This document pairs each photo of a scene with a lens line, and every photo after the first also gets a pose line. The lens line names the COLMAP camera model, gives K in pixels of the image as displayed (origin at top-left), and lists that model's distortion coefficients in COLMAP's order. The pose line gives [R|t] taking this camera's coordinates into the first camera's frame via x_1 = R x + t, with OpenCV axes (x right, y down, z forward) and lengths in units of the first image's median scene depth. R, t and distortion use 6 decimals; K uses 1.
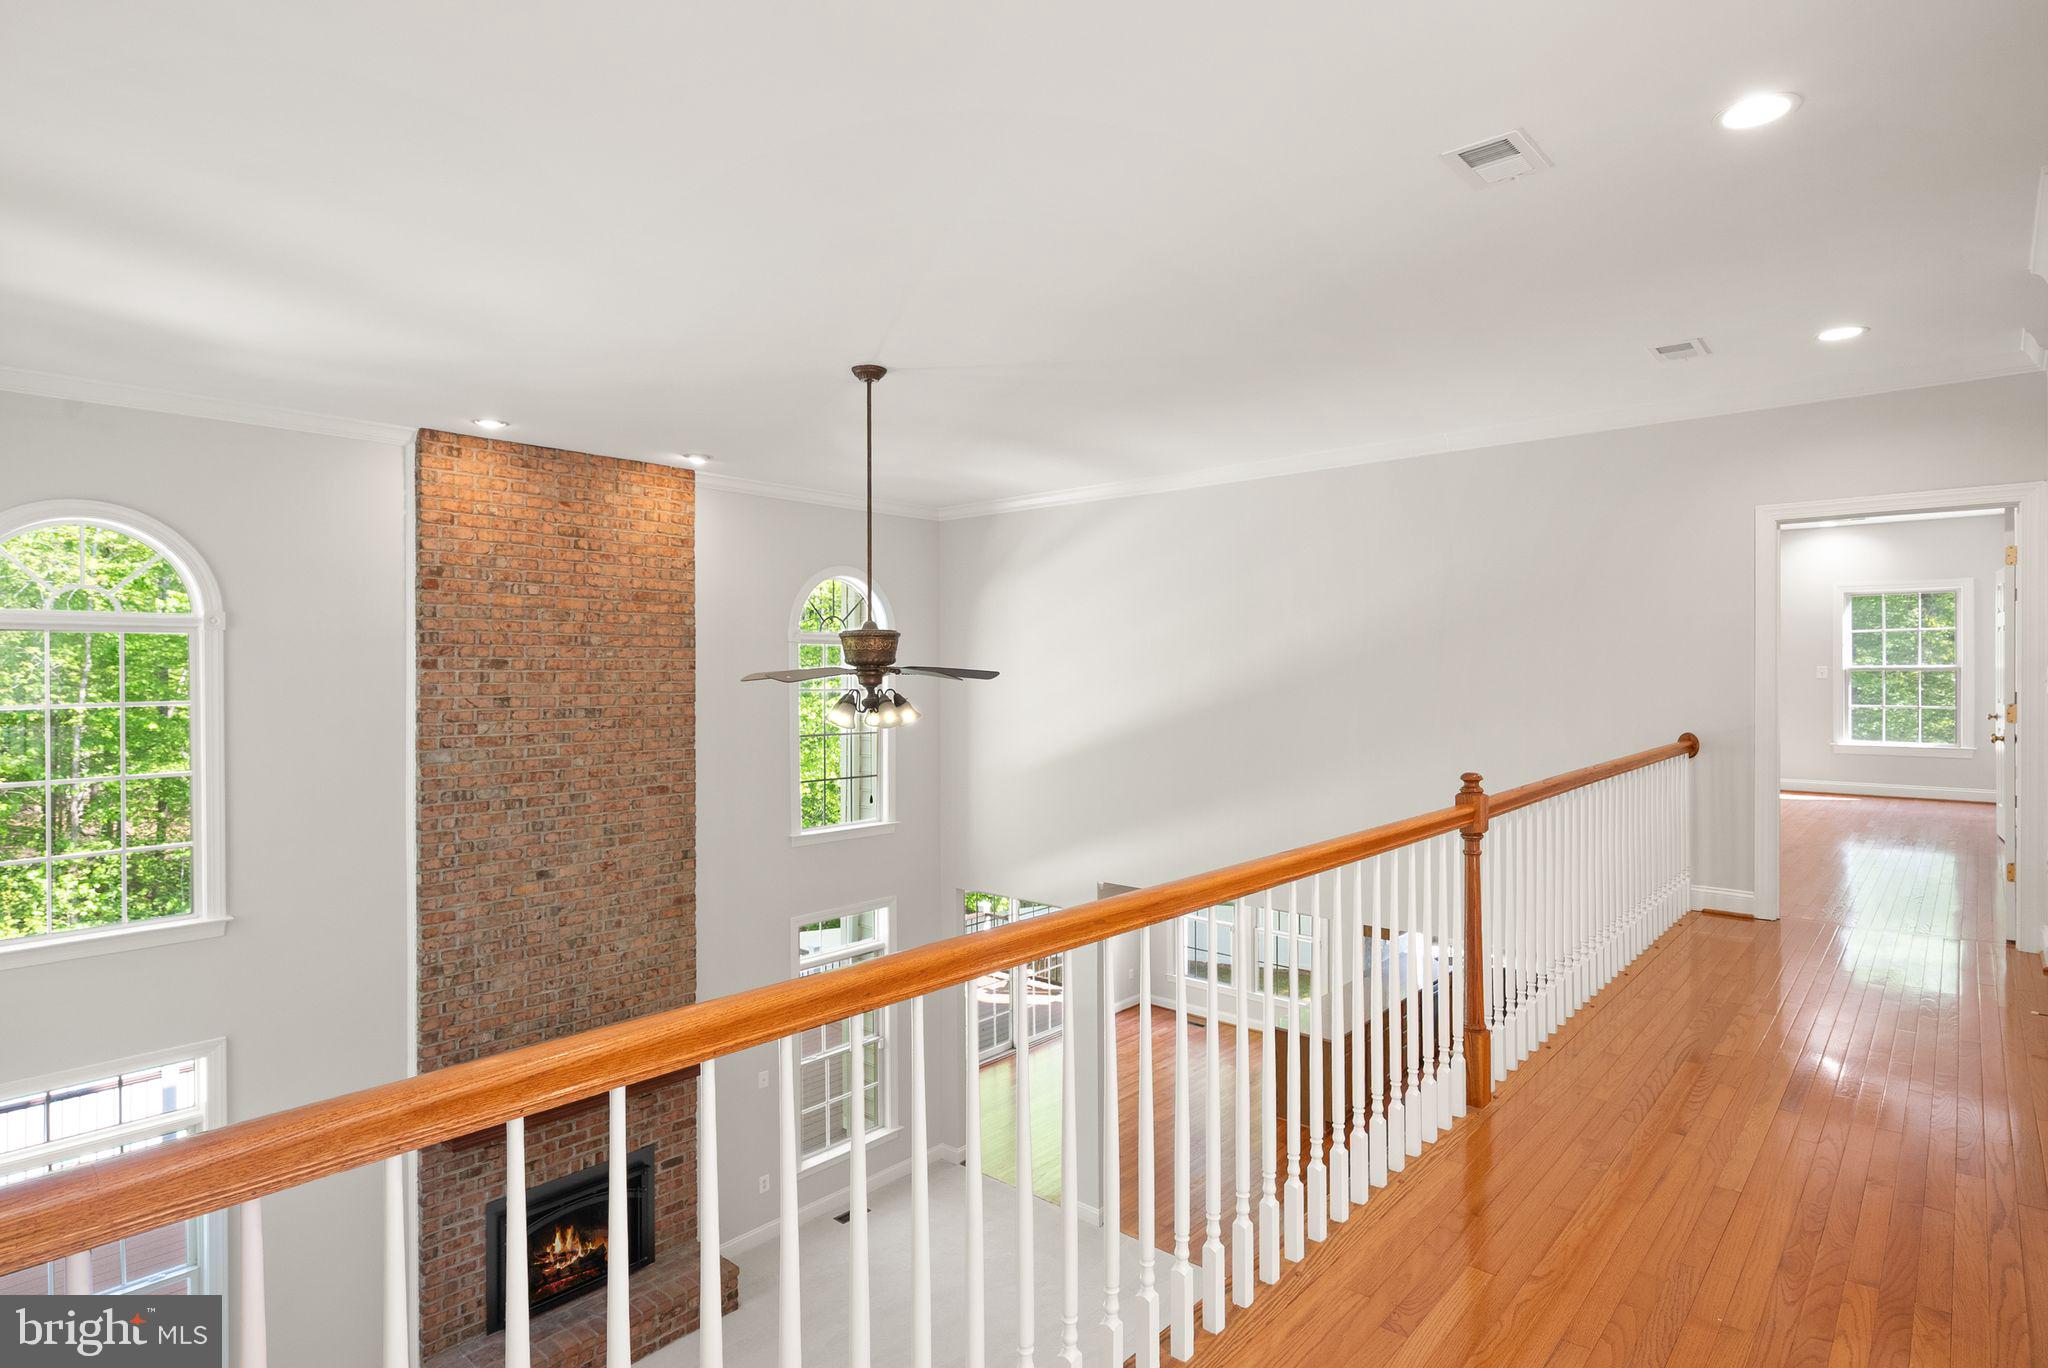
lens RADIAL K [[1024.9, 0, 1026.6], [0, 1024.9, 672.8], [0, 0, 1]] dist [-0.004605, -0.000903]
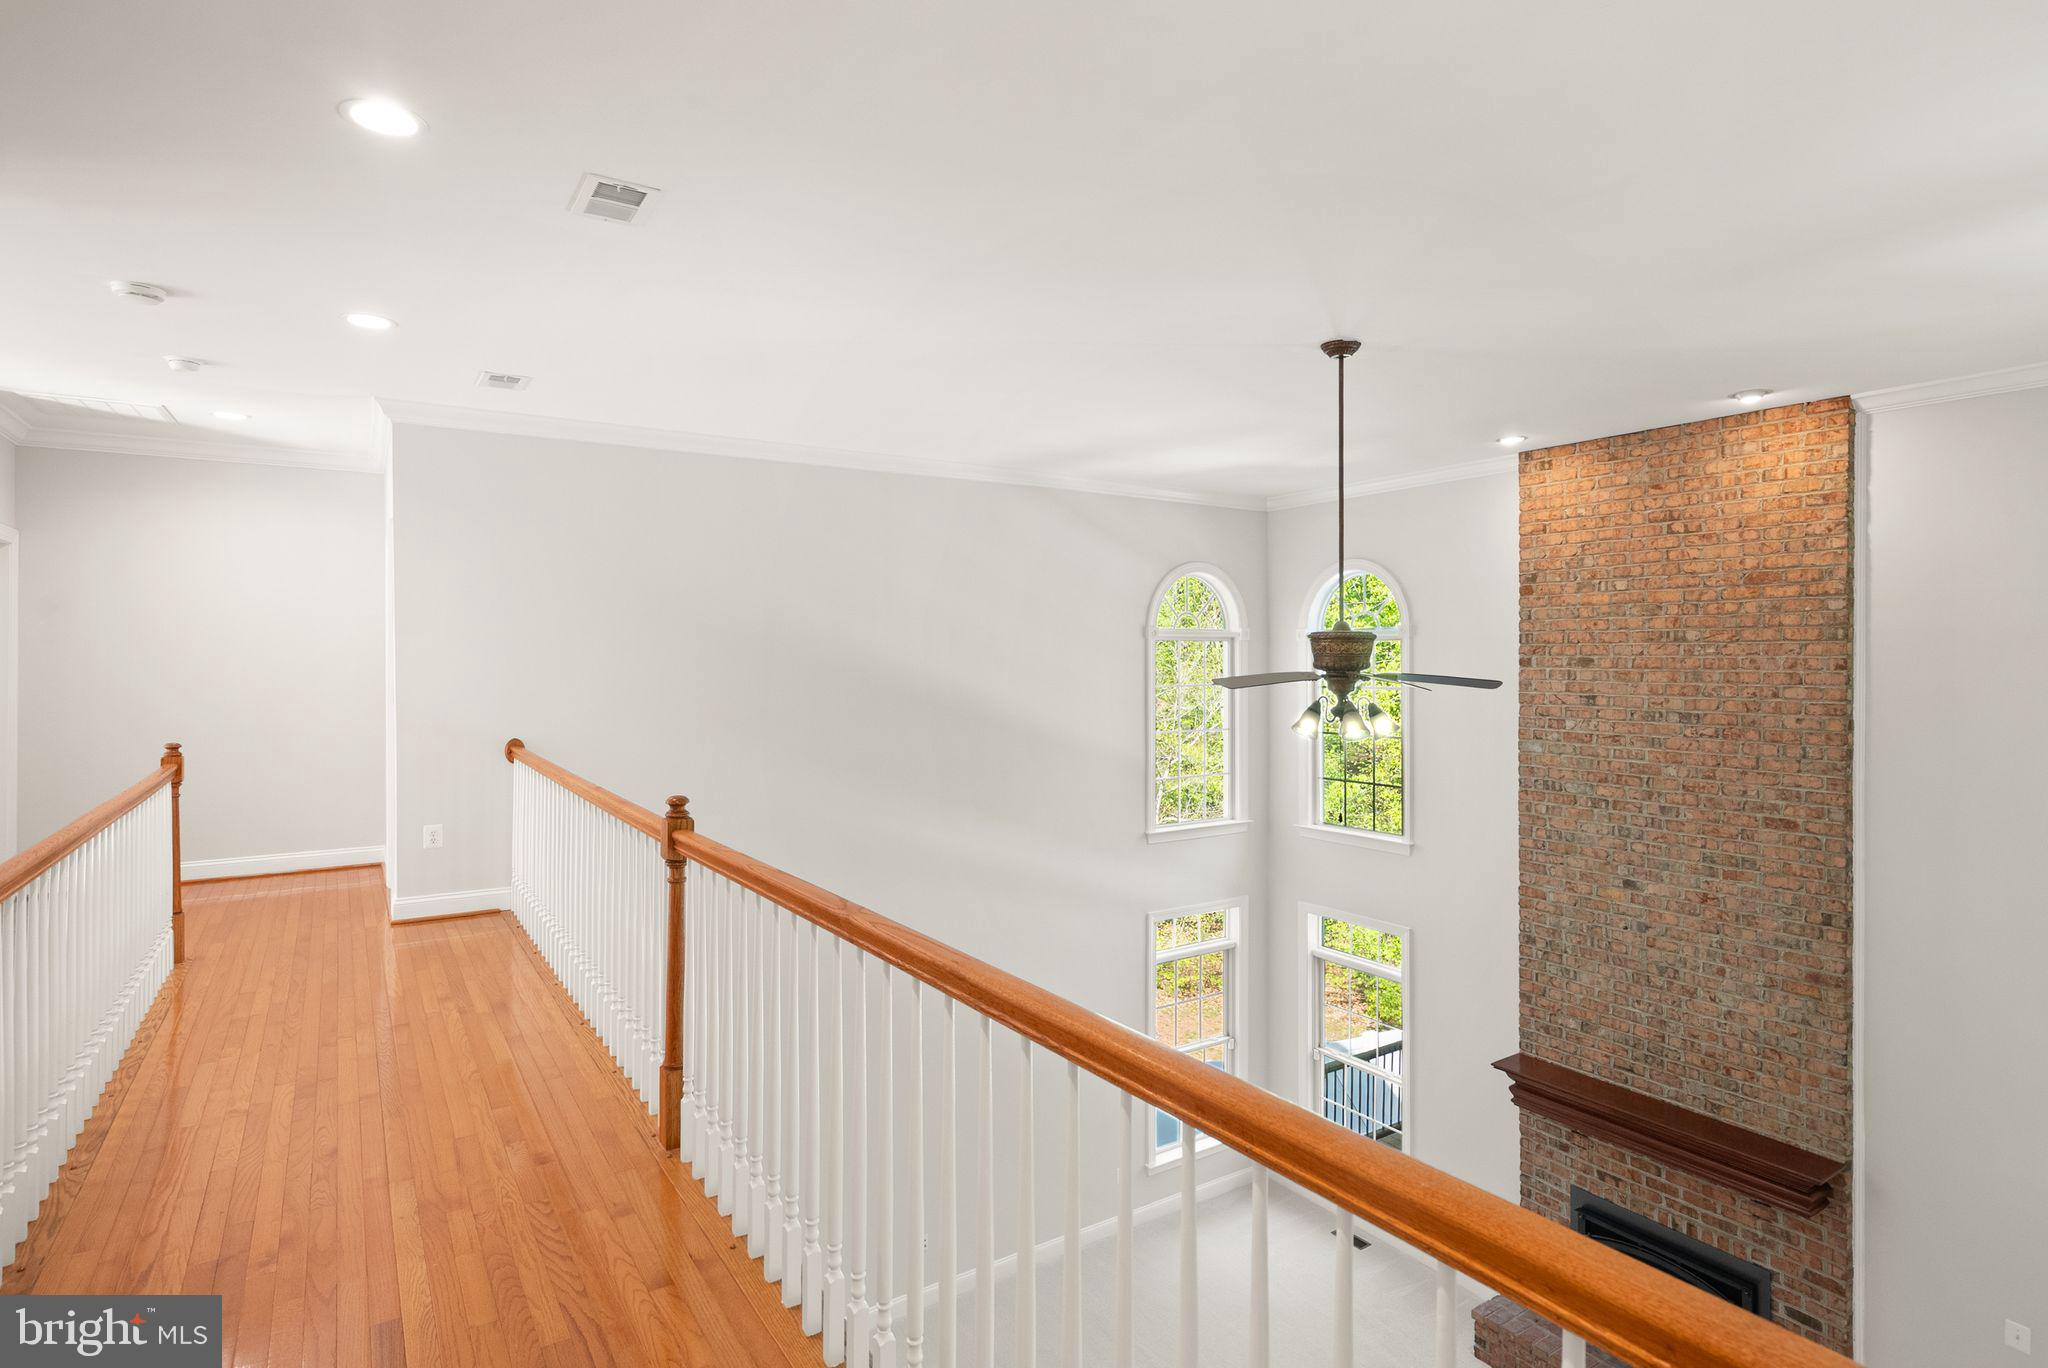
lens RADIAL K [[987.1, 0, 1022.8], [0, 987.1, 655.5], [0, 0, 1]] dist [-0.002764, 0.000357]
pose [[-0.220847, 0.000607, -0.975308, 0.519714], [-0.001068, 0.999999, 0.000864, -0.014372], [0.975308, 0.001233, -0.220846, 0.625563]]
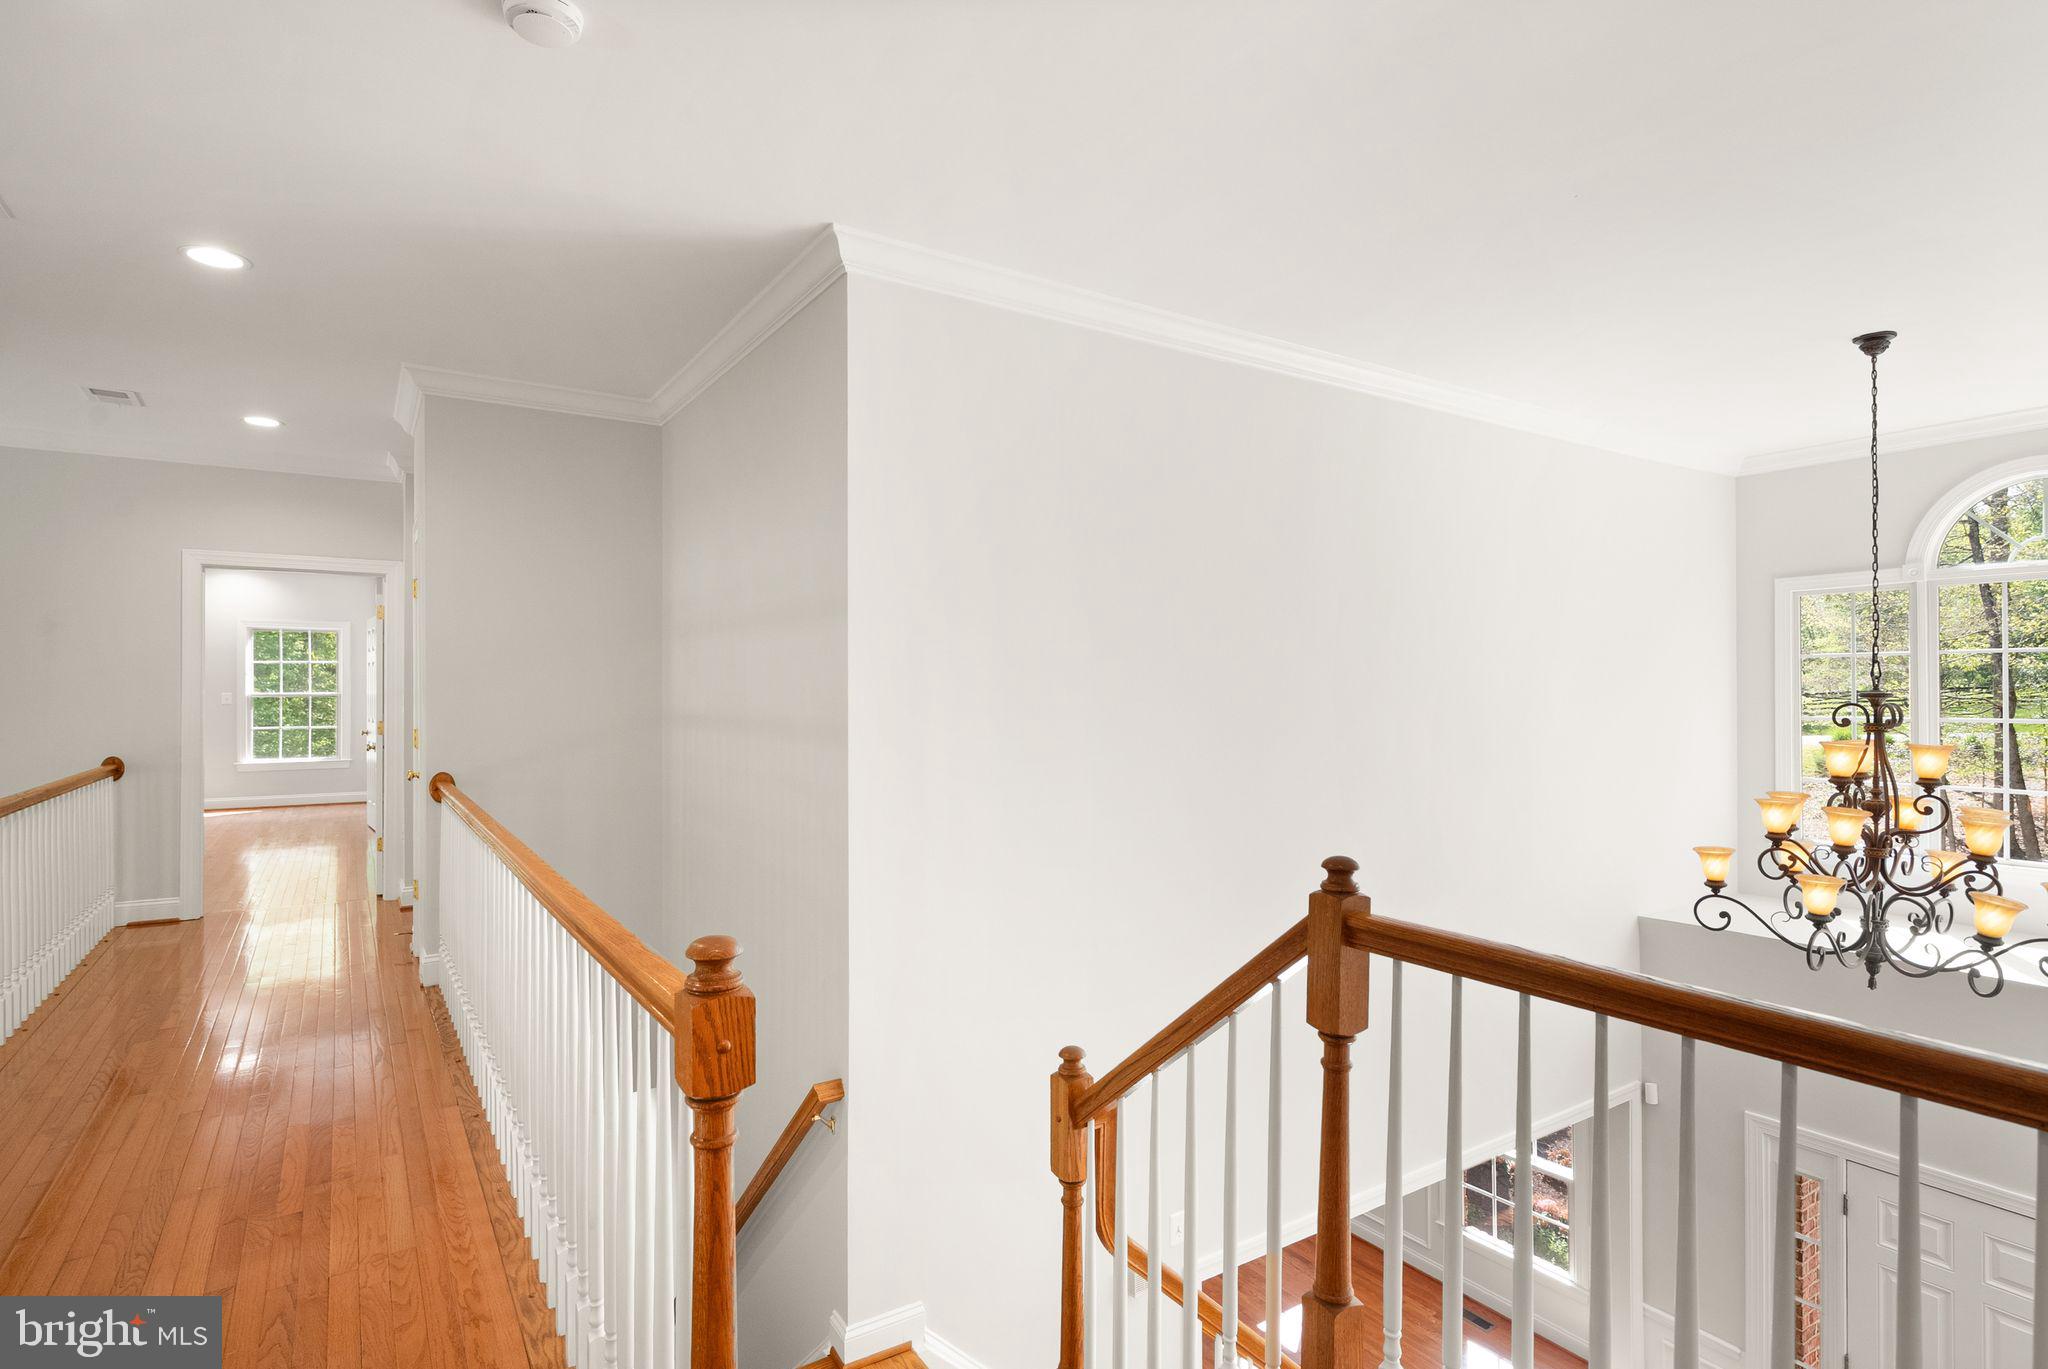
lens RADIAL K [[987.1, 0, 1024.0], [0, 987.1, 688.9], [0, 0, 1]] dist [-0.002764, 0.000357]
pose [[0.217985, 0.006080, 0.975933, -0.615977], [0.004887, 0.999961, -0.007321, 0.007345], [-0.975940, 0.006366, 0.217947, -0.589984]]
